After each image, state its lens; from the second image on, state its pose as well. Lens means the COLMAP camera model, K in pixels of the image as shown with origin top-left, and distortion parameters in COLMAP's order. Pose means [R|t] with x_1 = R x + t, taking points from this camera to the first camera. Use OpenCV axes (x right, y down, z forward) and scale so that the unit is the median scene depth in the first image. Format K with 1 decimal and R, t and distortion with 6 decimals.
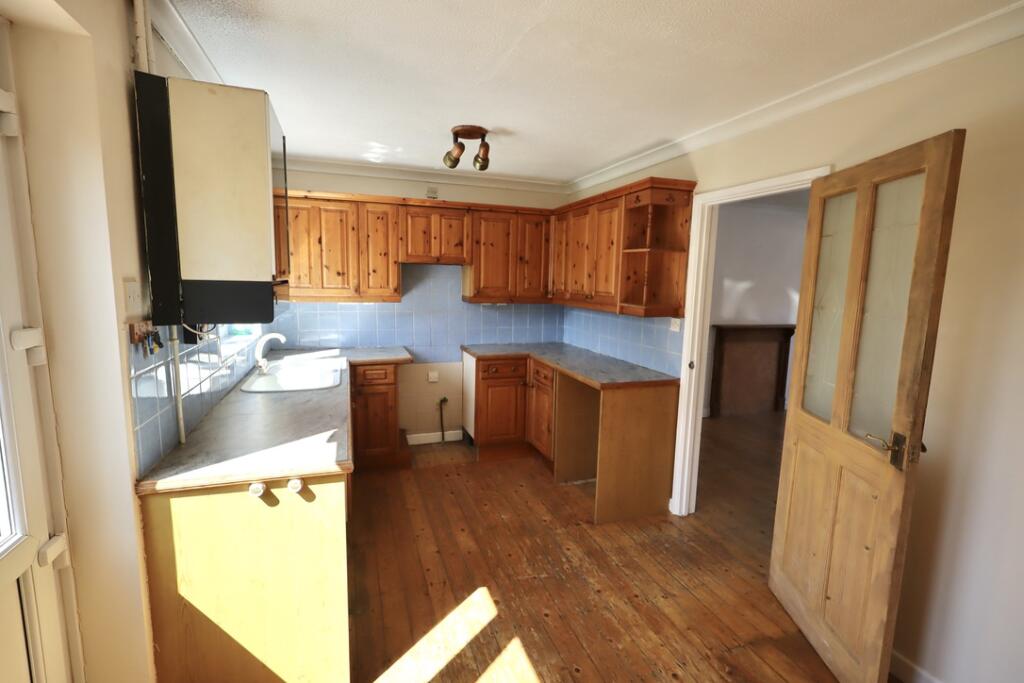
lens RADIAL K [[473.6, 0, 512.0], [0, 473.6, 341.5], [0, 0, 1]] dist [-0.002709, 0.000267]
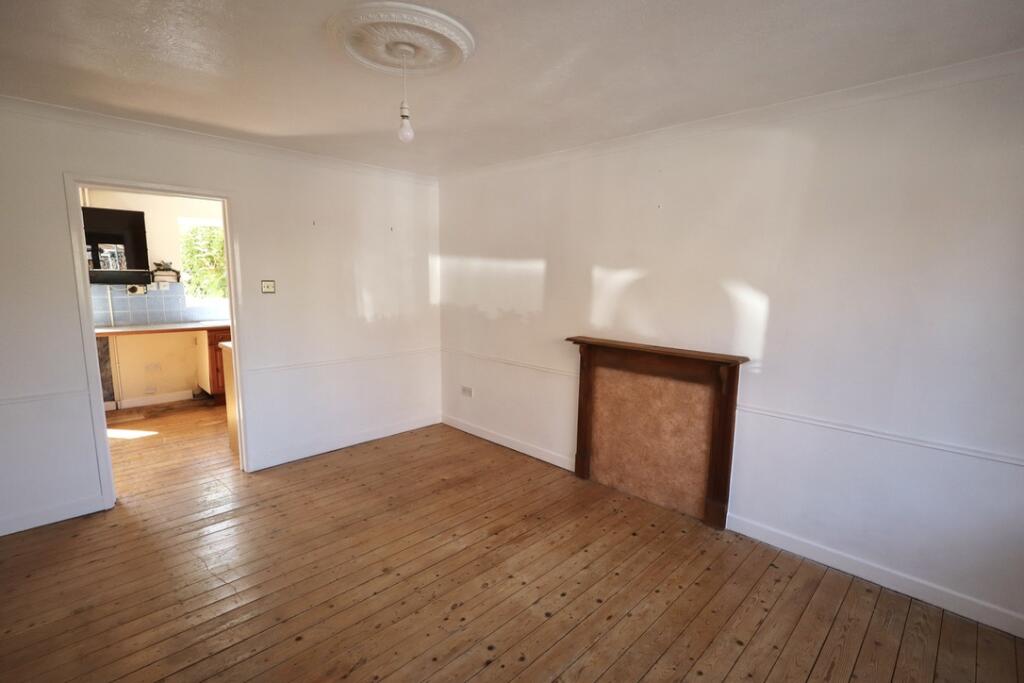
lens RADIAL K [[473.6, 0, 512.0], [0, 473.6, 341.5], [0, 0, 1]] dist [-0.002709, 0.000267]
pose [[0.441141, 0.108888, -0.890807, 1.449513], [-0.123194, 0.990563, 0.060074, -0.083390], [0.888942, 0.083241, 0.450392, 0.908467]]
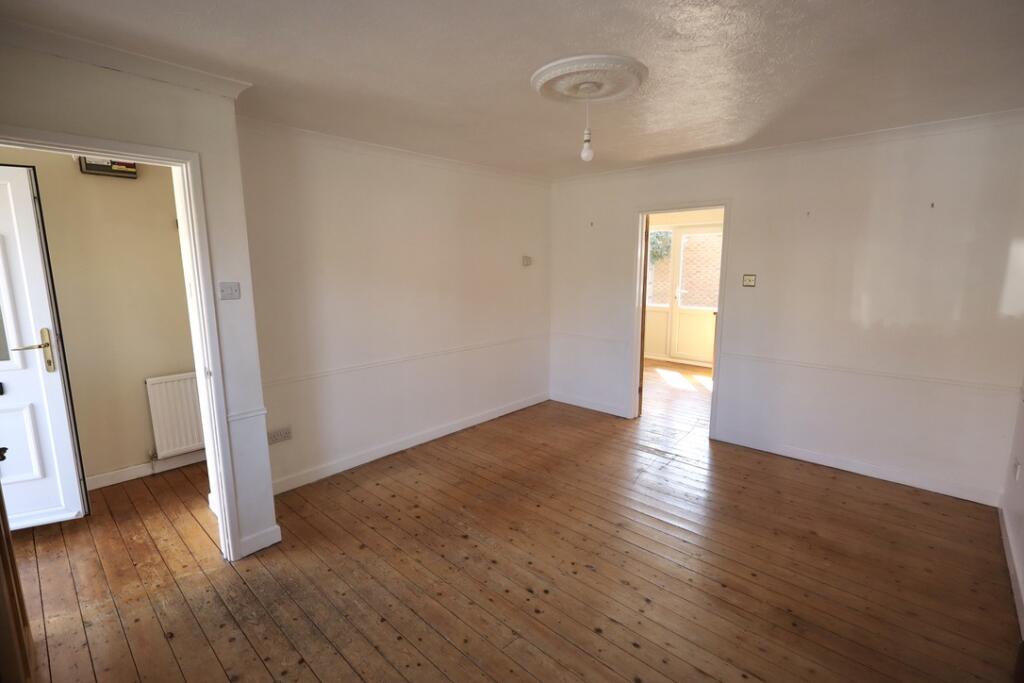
lens RADIAL K [[468.4, 0, 512.0], [0, 468.4, 341.5], [0, 0, 1]] dist [-0.016527, 0.000000]
pose [[-0.881345, 0.057042, -0.469018, 1.306303], [-0.080625, 0.959968, 0.268255, -0.182786], [0.465544, 0.274240, -0.841464, 1.571107]]
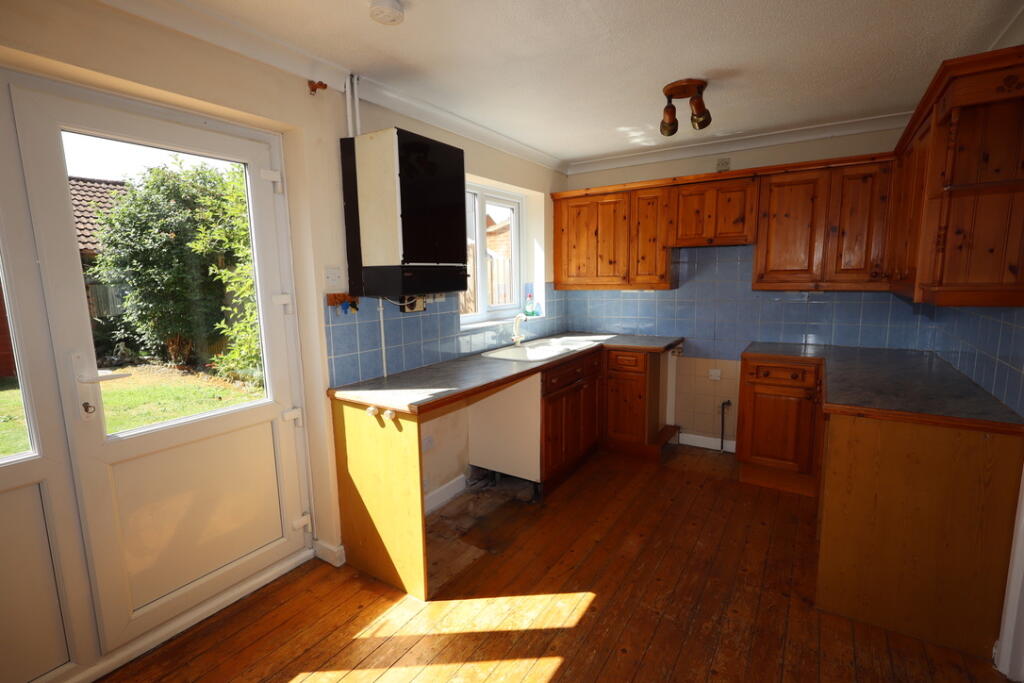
lens RADIAL K [[473.6, 0, 512.0], [0, 473.6, 341.5], [0, 0, 1]] dist [-0.002709, 0.000267]
pose [[0.613786, 0.076966, -0.785712, 0.346748], [-0.072858, 0.996512, 0.040699, 0.005367], [0.786103, 0.032265, 0.617253, 0.184620]]
